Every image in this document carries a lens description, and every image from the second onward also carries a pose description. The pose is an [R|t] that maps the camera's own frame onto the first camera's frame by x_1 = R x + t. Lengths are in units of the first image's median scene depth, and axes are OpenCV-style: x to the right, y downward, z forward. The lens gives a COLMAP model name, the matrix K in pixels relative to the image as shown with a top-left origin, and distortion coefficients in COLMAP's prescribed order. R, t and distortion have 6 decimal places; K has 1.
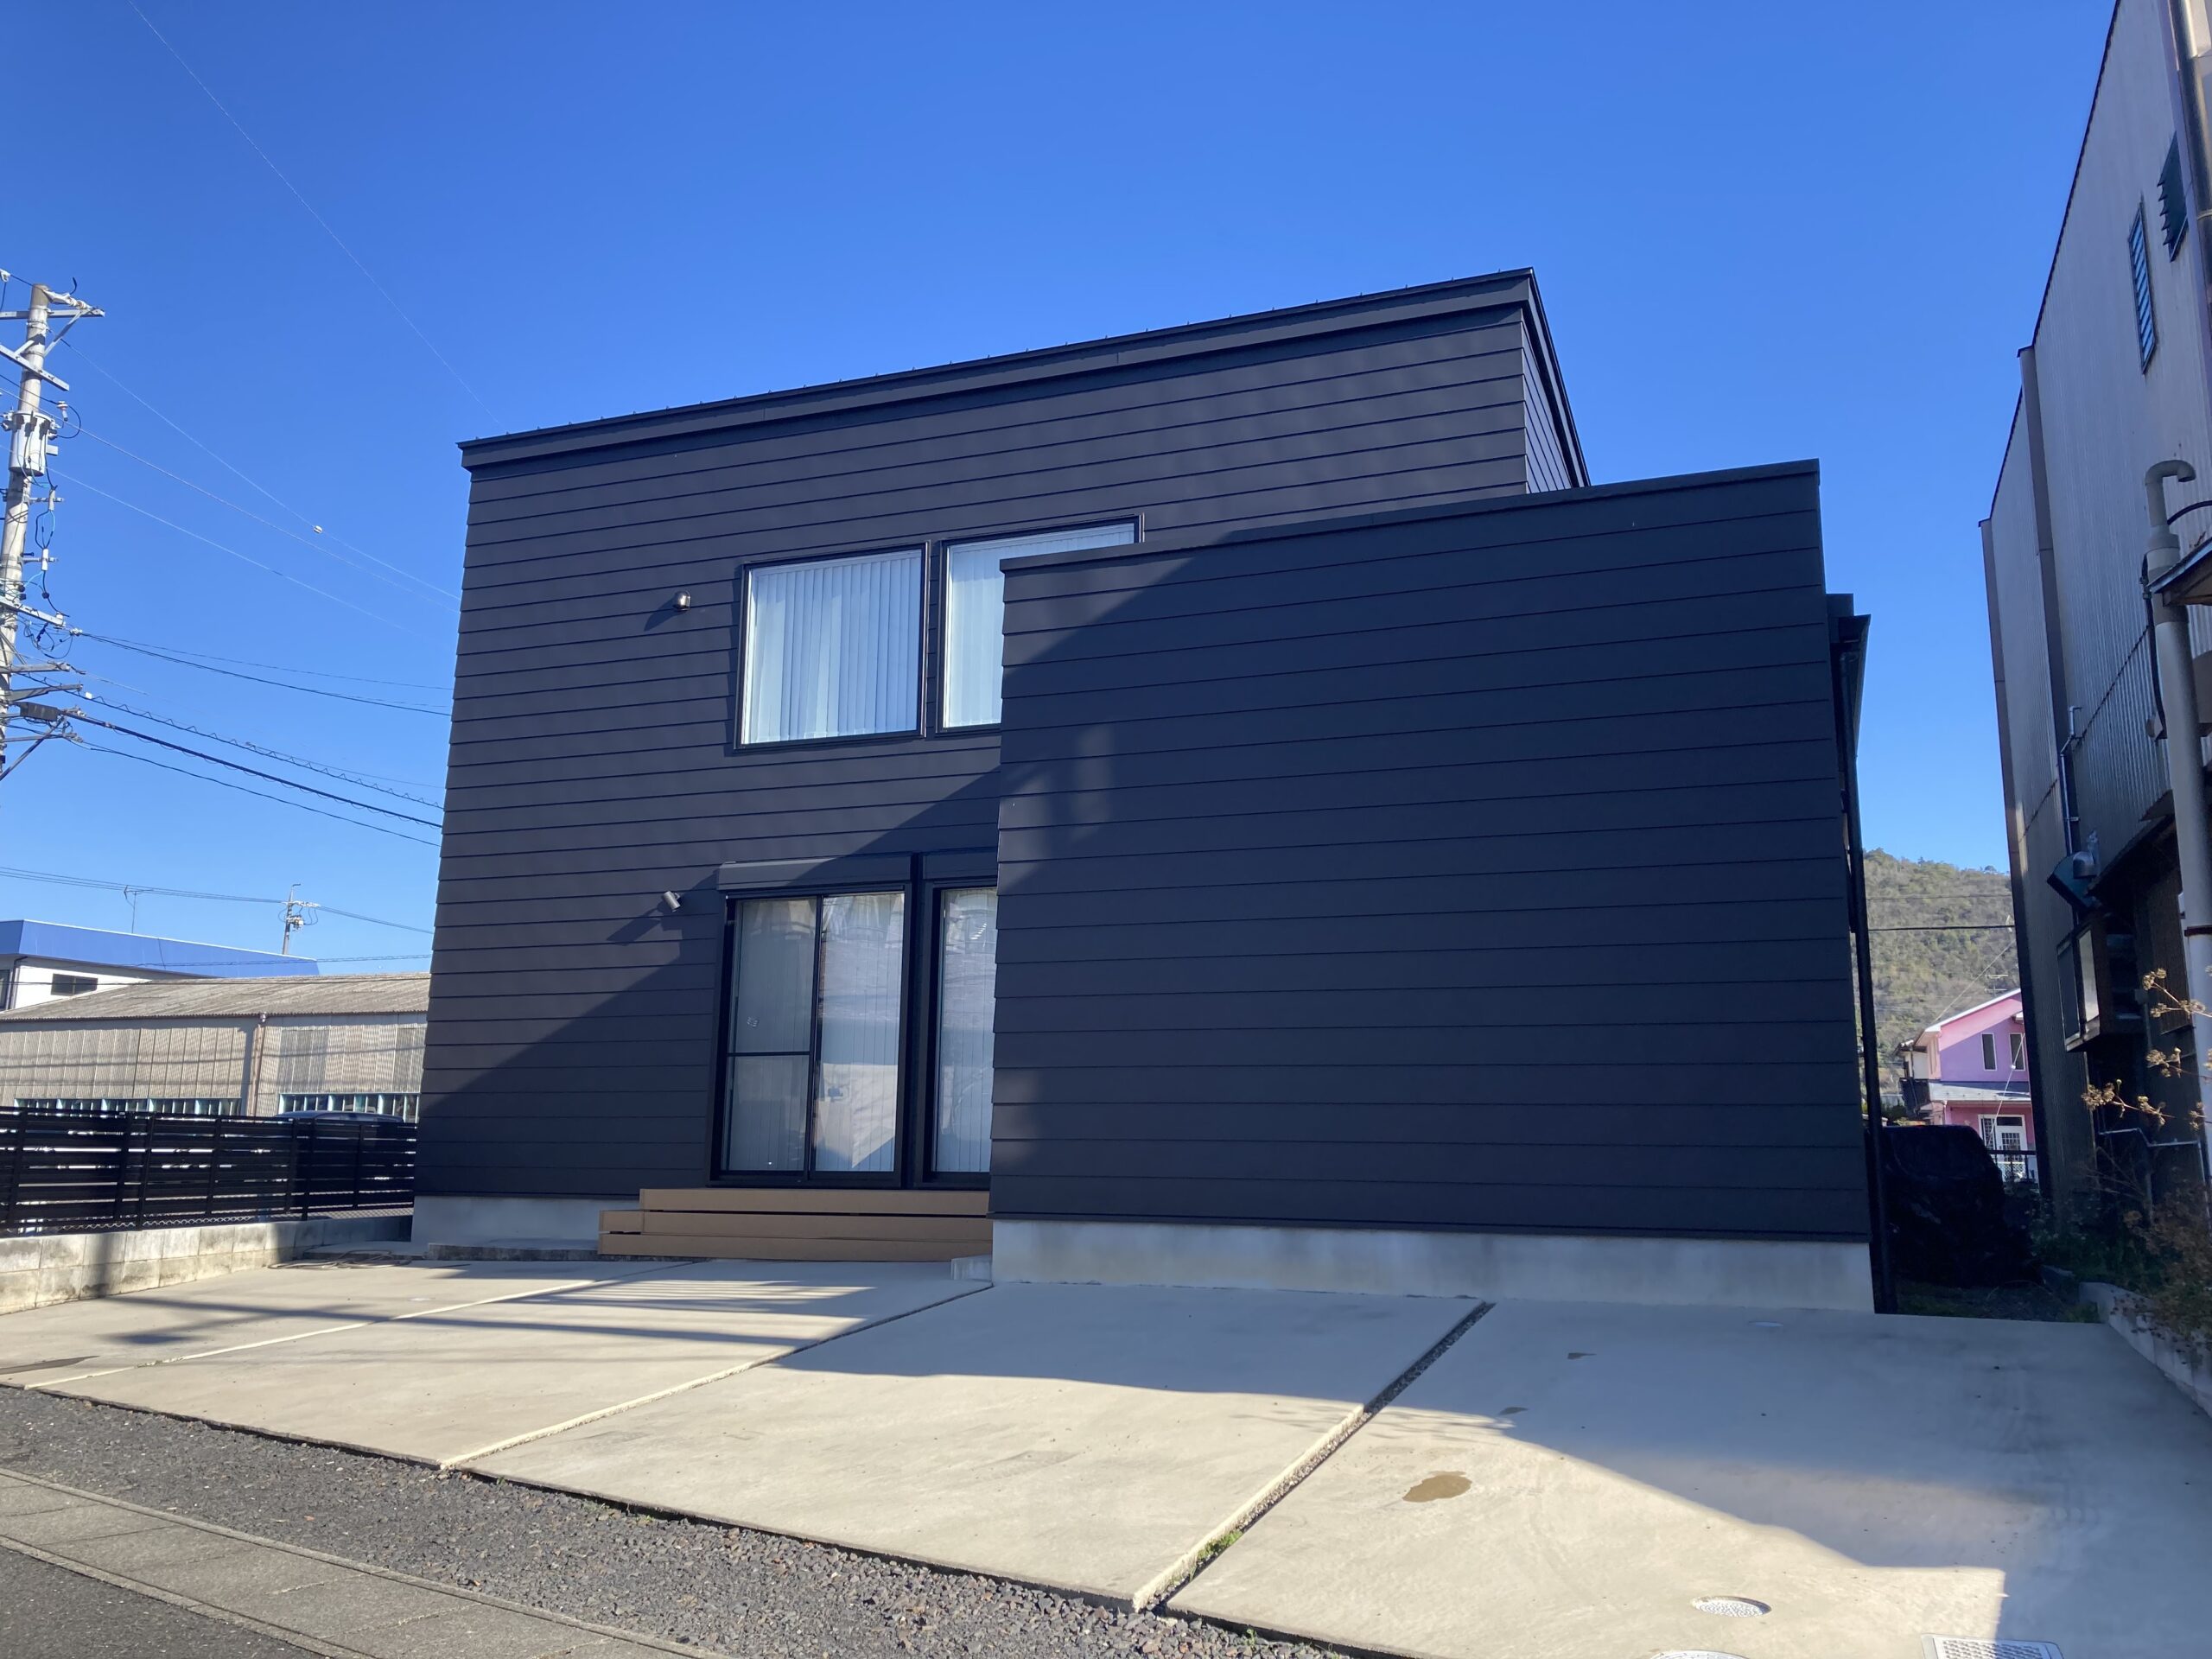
lens RADIAL K [[1830.6, 0, 1088.8], [0, 1830.6, 823.4], [0, 0, 1]] dist [0.055575, -0.046444]
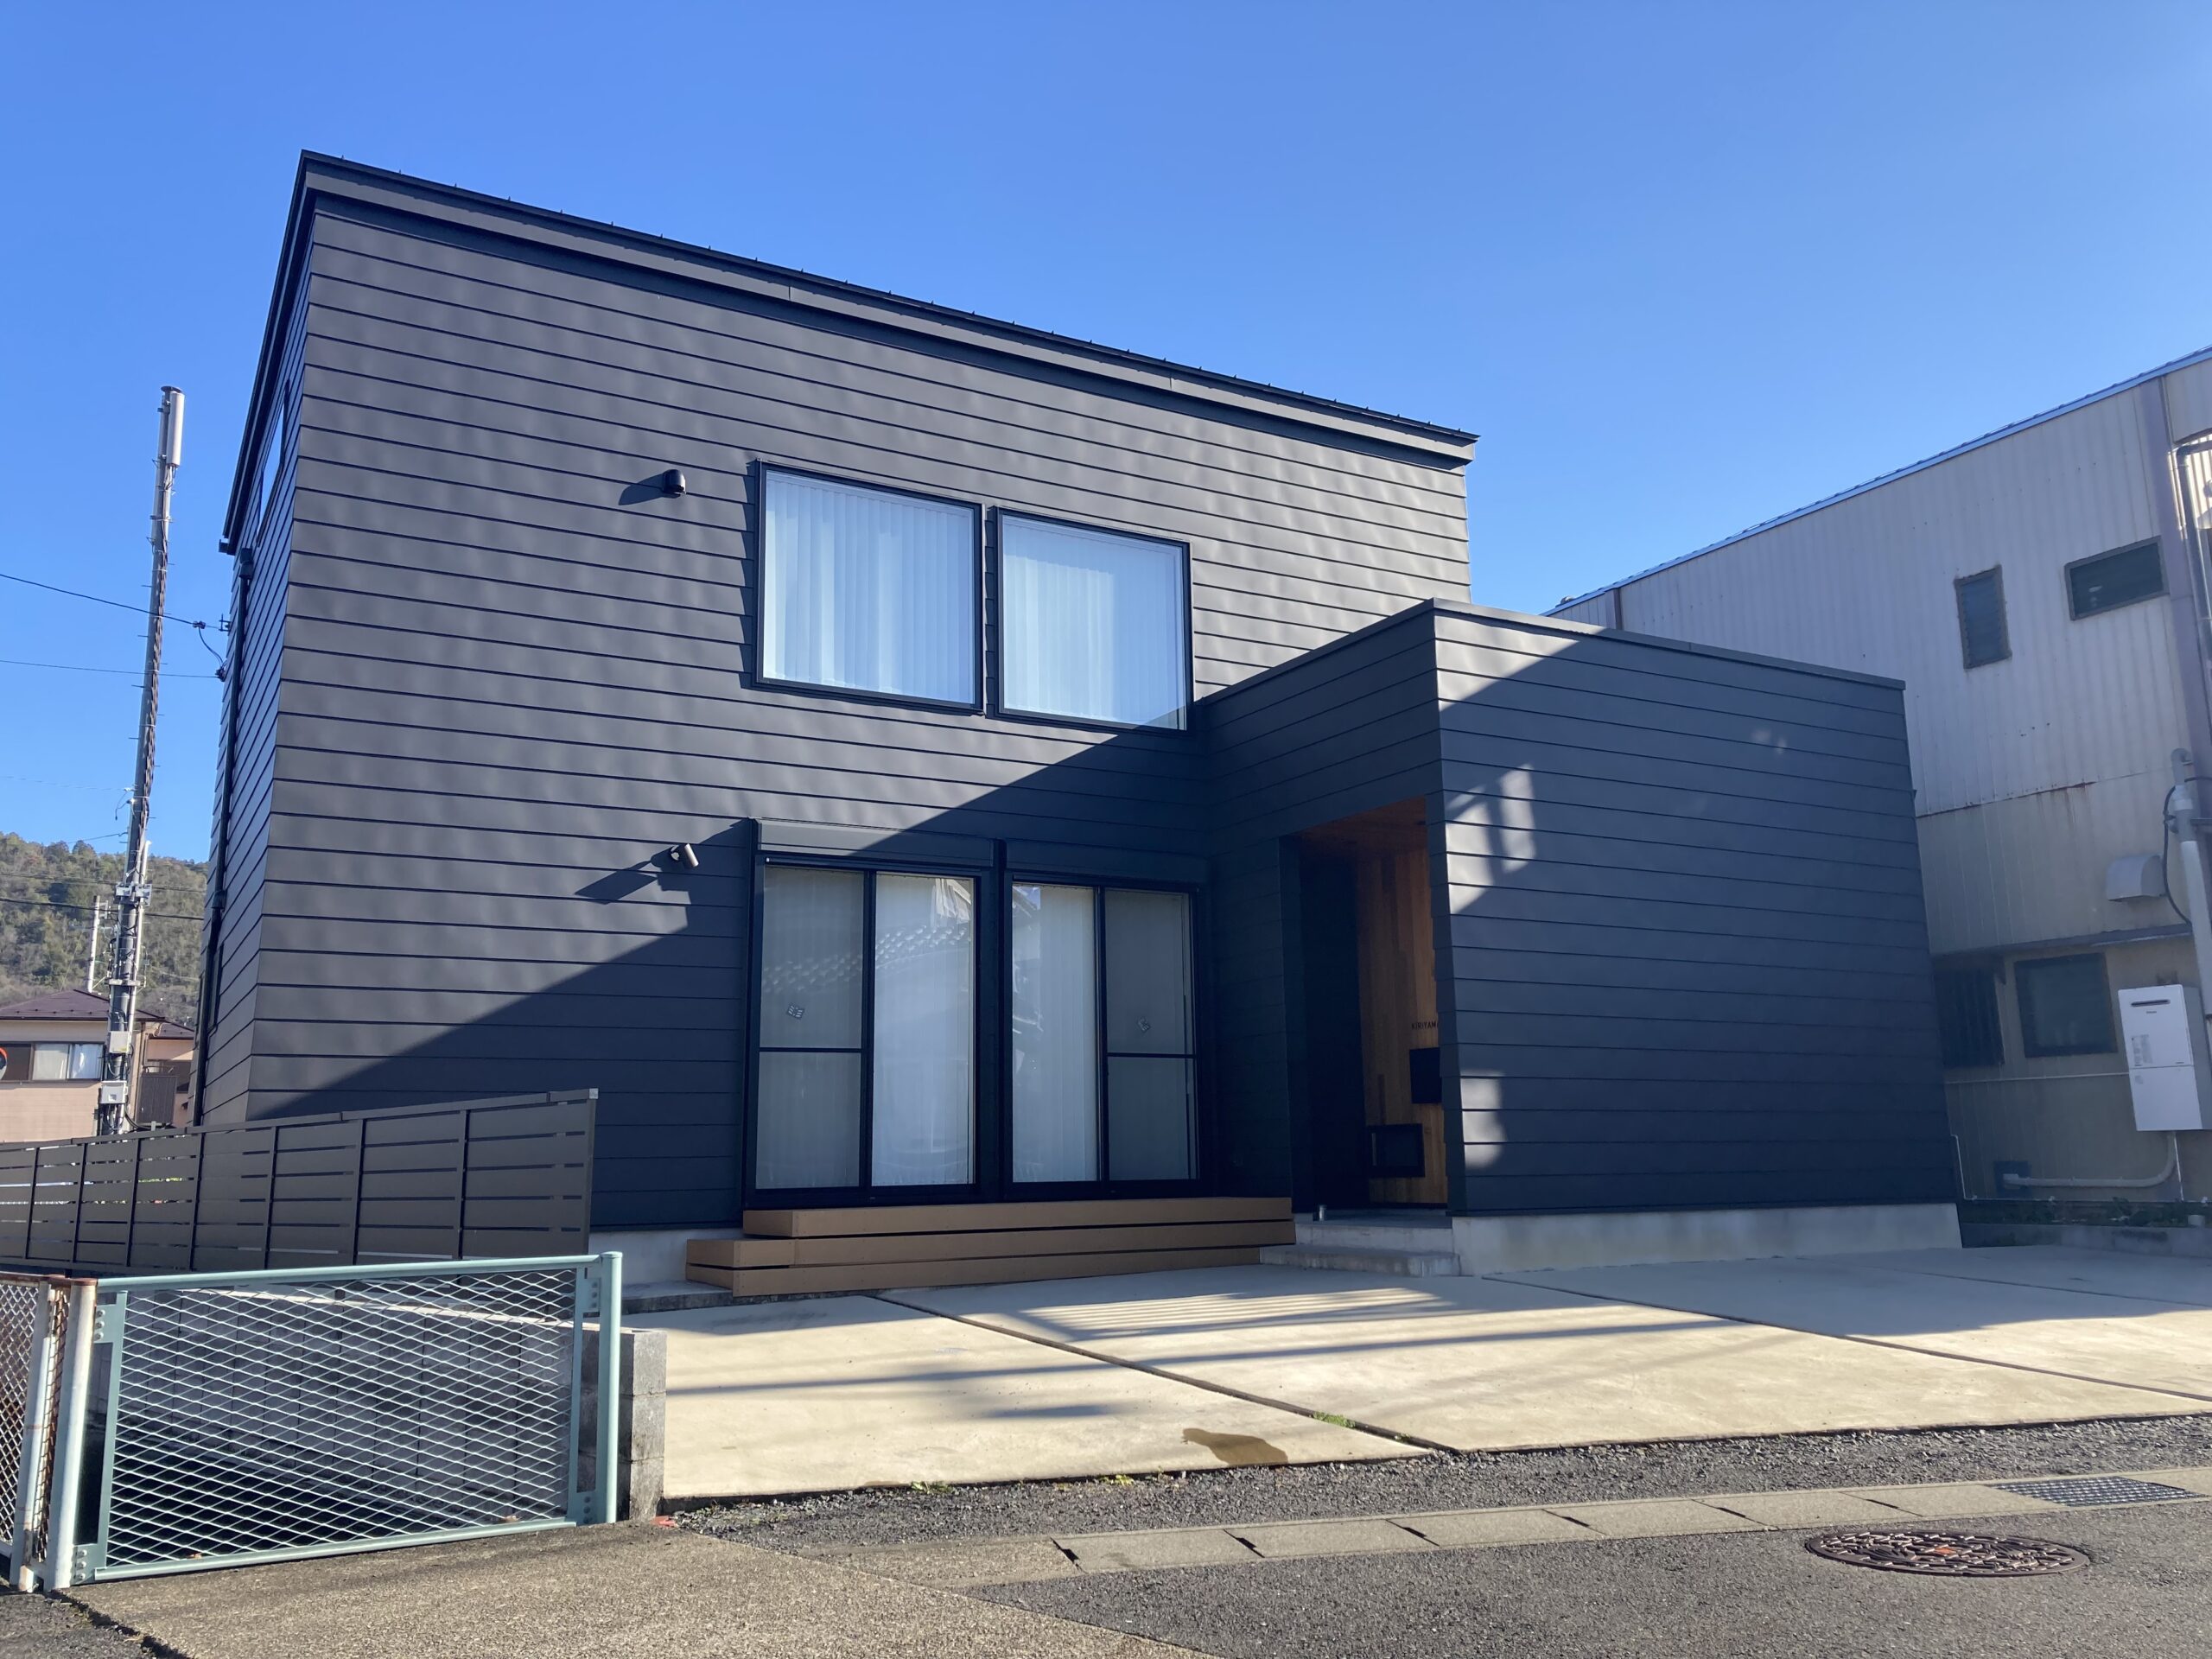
lens RADIAL K [[1830.6, 0, 1093.3], [0, 1830.6, 831.3], [0, 0, 1]] dist [0.055575, -0.046444]
pose [[0.618068, 0.123468, 0.776368, -0.764262], [-0.118477, 0.990939, -0.063272, 0.063462], [-0.777145, -0.052875, 0.627096, 0.371935]]
